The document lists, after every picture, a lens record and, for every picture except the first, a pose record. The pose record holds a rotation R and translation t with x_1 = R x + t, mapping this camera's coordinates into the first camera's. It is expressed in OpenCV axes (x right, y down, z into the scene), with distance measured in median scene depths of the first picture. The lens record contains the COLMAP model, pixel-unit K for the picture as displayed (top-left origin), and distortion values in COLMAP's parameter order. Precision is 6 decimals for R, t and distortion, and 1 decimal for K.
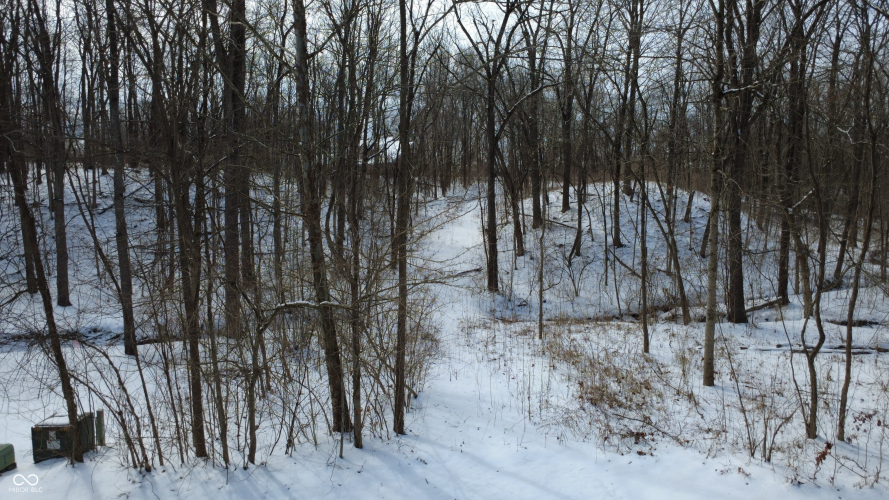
lens RADIAL K [[648.6, 0, 446.0], [0, 648.6, 250.8], [0, 0, 1]] dist [-0.004271, 0.004343]
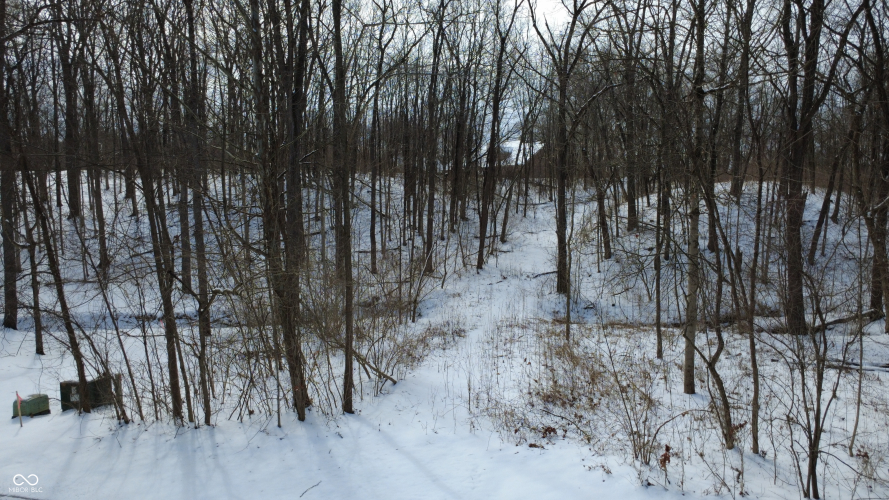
lens RADIAL K [[648.6, 0, 446.0], [0, 648.6, 250.8], [0, 0, 1]] dist [-0.004271, 0.004343]
pose [[0.966408, 0.014155, -0.256623, 0.411649], [-0.014041, 0.999899, 0.002280, -0.002939], [0.256629, 0.001400, 0.966509, -0.044760]]
